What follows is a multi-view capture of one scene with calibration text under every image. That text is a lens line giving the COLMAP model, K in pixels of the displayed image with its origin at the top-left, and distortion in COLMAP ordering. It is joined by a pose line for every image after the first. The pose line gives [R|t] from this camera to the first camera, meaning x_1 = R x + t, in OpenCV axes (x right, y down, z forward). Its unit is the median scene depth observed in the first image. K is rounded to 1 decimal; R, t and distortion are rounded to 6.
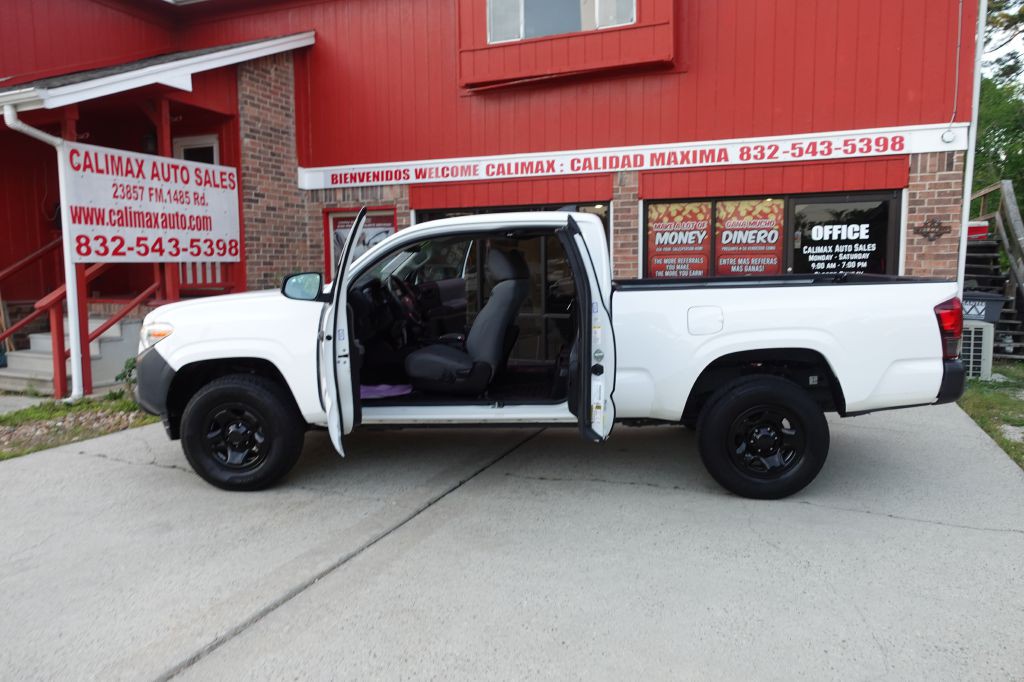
lens RADIAL K [[703.9, 0, 512.9], [0, 703.9, 336.2], [0, 0, 1]] dist [-0.000075, -0.002791]
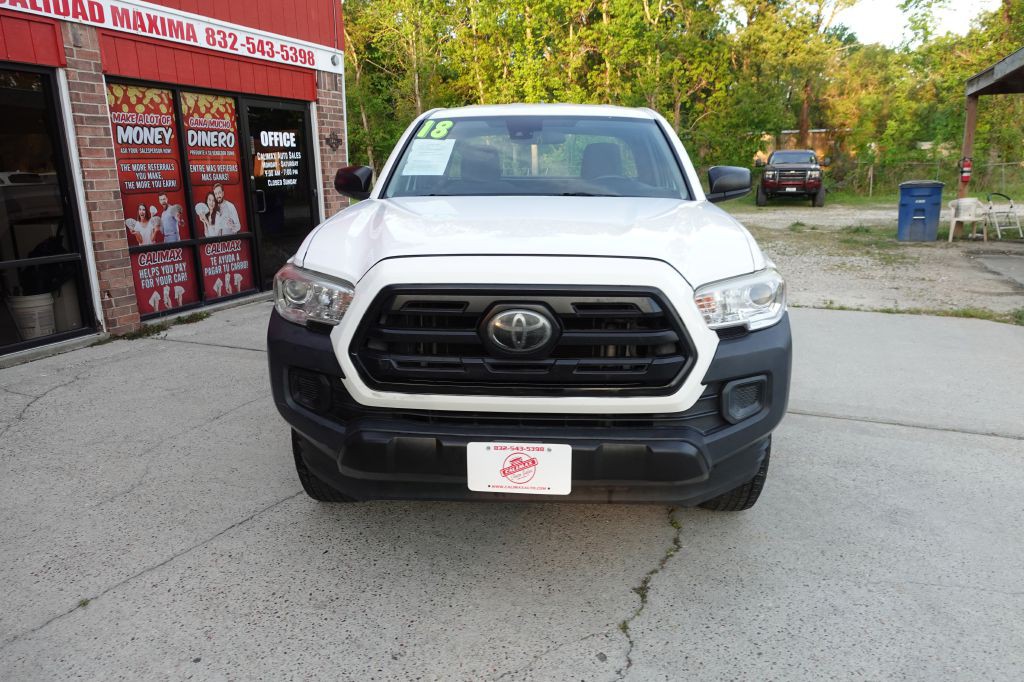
lens RADIAL K [[703.9, 0, 512.3], [0, 703.9, 339.3], [0, 0, 1]] dist [-0.000075, -0.002791]
pose [[-0.017849, -0.228127, 0.973468, -0.564855], [0.115391, 0.966647, 0.228644, -0.059827], [-0.993160, 0.116411, 0.009070, 0.663697]]
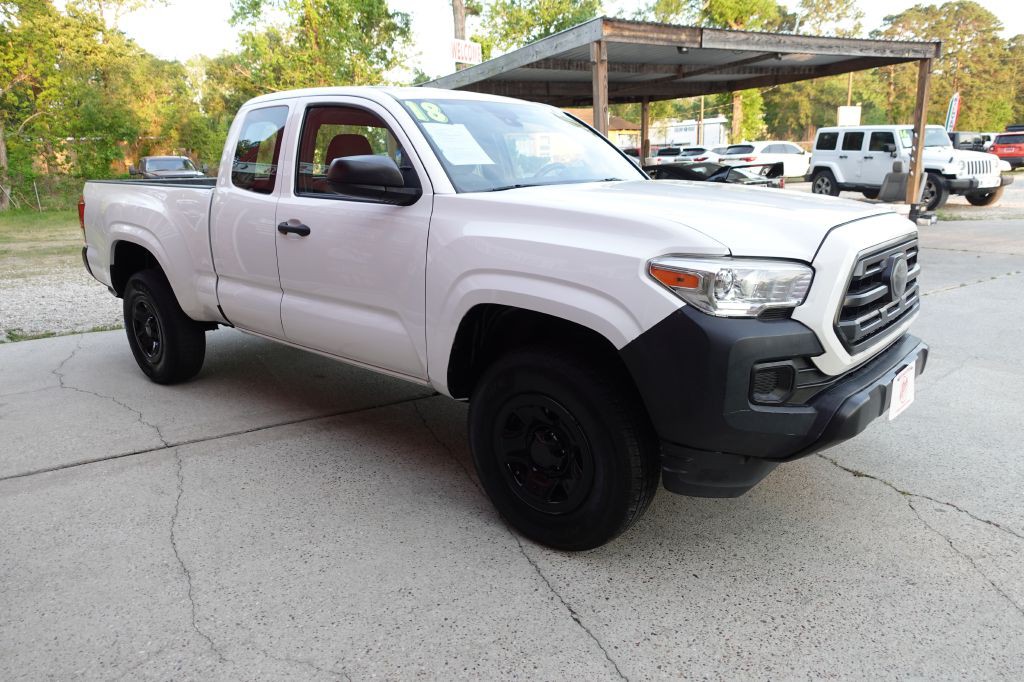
lens RADIAL K [[703.9, 0, 517.2], [0, 703.9, 343.8], [0, 0, 1]] dist [-0.000075, -0.002791]
pose [[-0.806349, -0.116584, 0.579836, -0.365792], [0.097315, 0.940865, 0.324504, -0.092756], [-0.583380, 0.318090, -0.747320, 0.996589]]
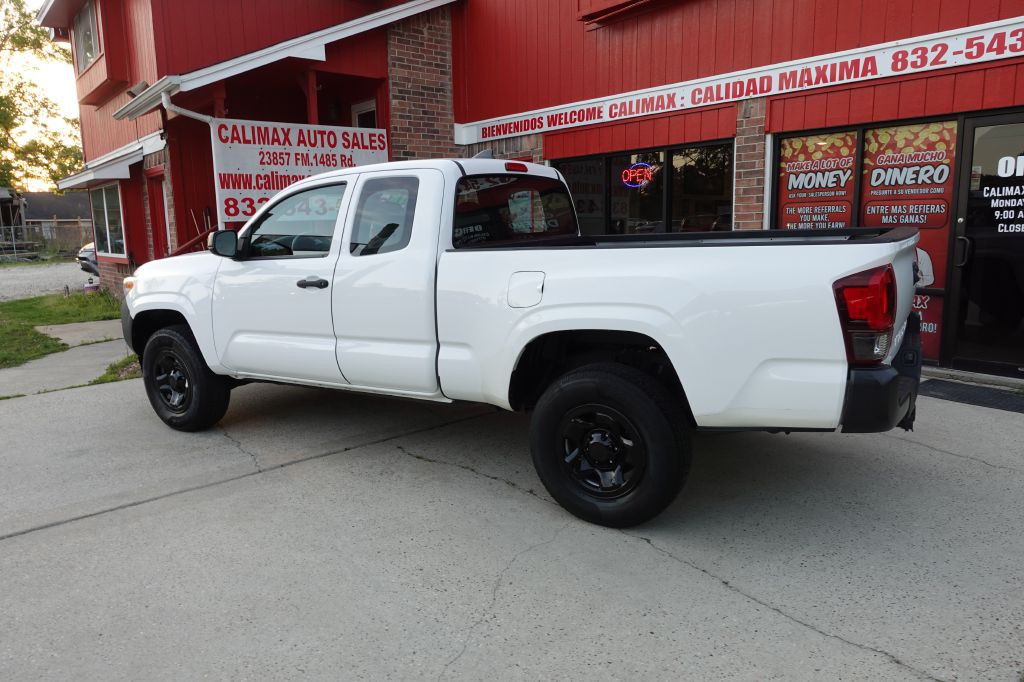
lens RADIAL K [[703.9, 0, 513.8], [0, 703.9, 336.6], [0, 0, 1]] dist [-0.000075, -0.002791]
pose [[0.885858, 0.064058, -0.459512, 0.322493], [-0.032637, 0.996573, 0.076009, -0.015787], [0.462806, -0.052336, 0.884913, 0.149407]]
